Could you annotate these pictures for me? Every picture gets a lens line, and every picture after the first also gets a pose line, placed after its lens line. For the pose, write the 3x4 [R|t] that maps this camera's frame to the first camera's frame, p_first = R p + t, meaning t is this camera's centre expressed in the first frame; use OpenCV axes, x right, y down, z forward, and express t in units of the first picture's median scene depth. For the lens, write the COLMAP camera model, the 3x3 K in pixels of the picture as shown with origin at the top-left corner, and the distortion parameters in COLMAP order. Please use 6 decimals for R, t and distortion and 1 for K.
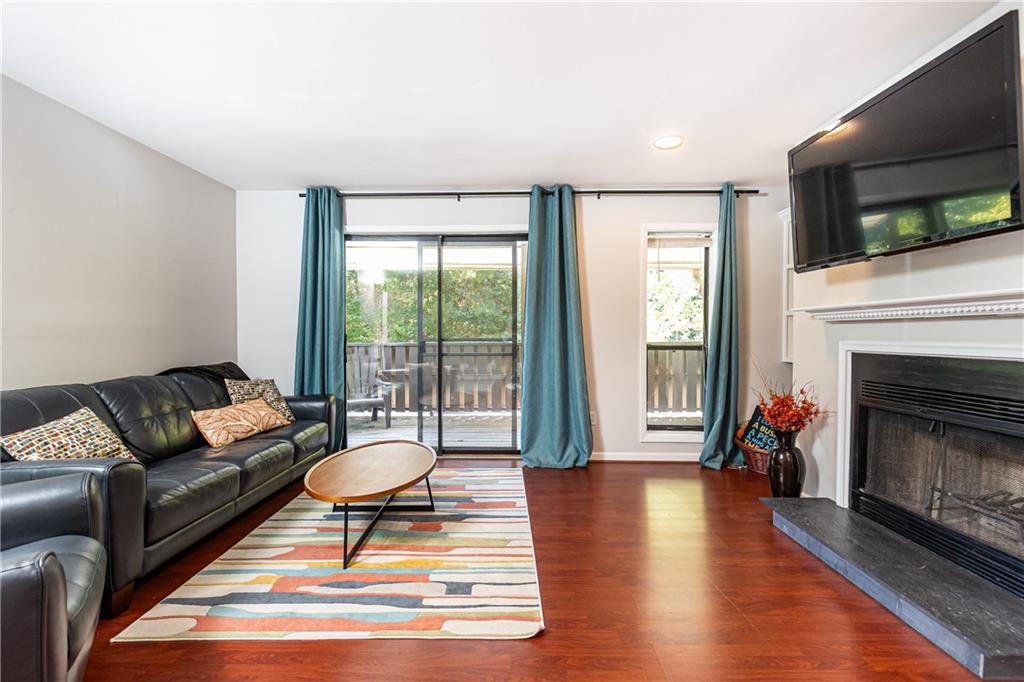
lens RADIAL K [[453.2, 0, 512.2], [0, 453.2, 345.7], [0, 0, 1]] dist [0.010965, 0.000023]
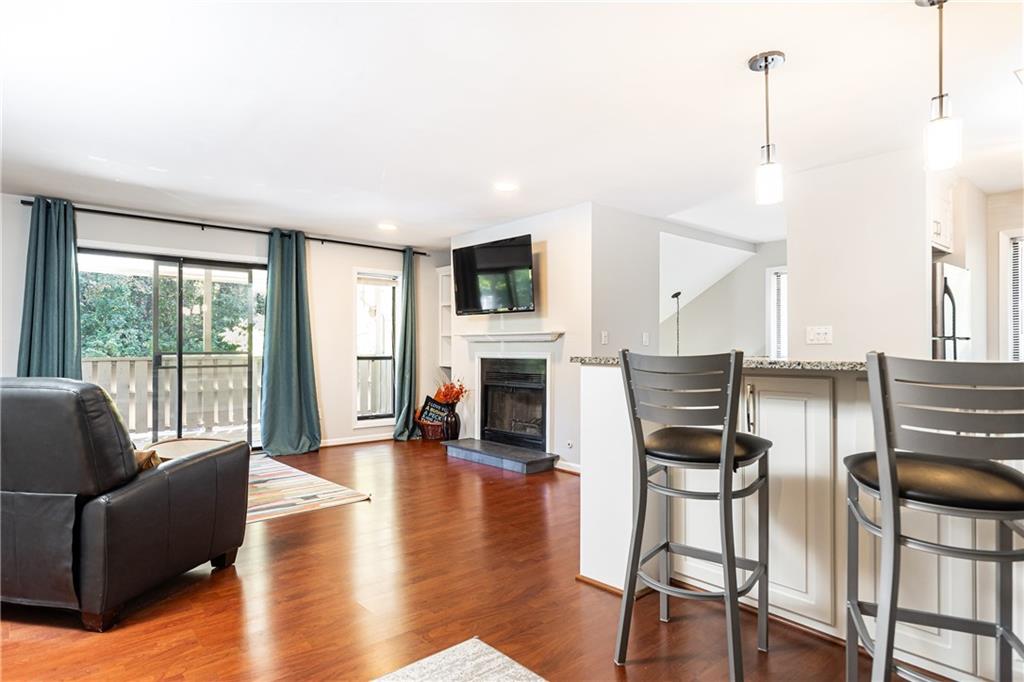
lens RADIAL K [[593.2, 0, 512.0], [0, 593.2, 341.0], [0, 0, 1]] dist [-0.000517, -0.000144]
pose [[0.734733, 0.009710, 0.678287, -0.587322], [0.015391, 0.999402, -0.030978, 0.015779], [-0.678182, 0.033201, 0.734144, -0.637151]]
